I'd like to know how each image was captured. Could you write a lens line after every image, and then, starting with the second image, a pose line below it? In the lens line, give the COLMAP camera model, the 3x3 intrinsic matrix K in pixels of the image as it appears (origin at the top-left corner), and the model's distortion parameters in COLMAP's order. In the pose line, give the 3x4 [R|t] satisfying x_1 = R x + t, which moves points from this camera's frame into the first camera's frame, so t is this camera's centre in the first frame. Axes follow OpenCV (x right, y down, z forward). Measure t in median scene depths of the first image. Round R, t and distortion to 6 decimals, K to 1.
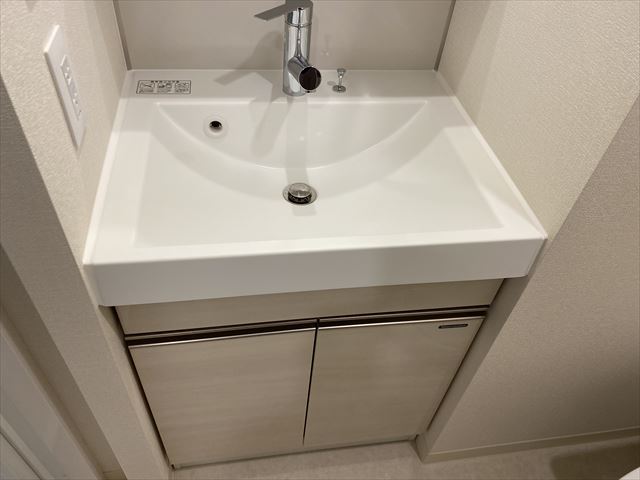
lens RADIAL K [[492.8, 0, 323.7], [0, 492.8, 245.3], [0, 0, 1]] dist [0.041698, -0.000122]
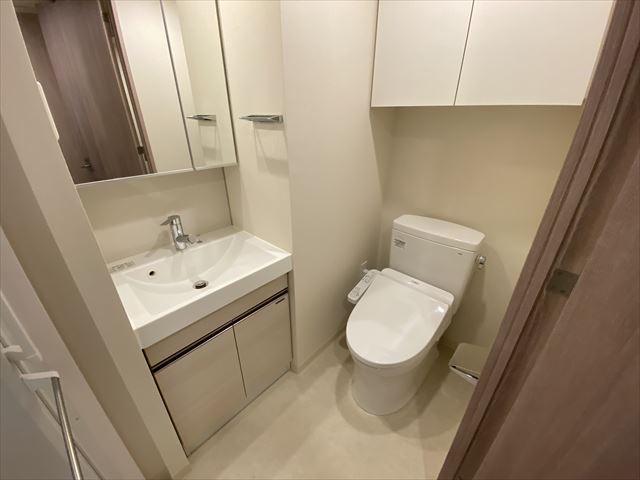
lens RADIAL K [[260.4, 0, 321.7], [0, 260.4, 237.3], [0, 0, 1]] dist [-0.001489, -0.000111]
pose [[0.777071, -0.331462, 0.535064, -0.195967], [0.484633, 0.857516, -0.172616, 0.205855], [-0.401610, 0.393445, 0.826989, -0.384370]]
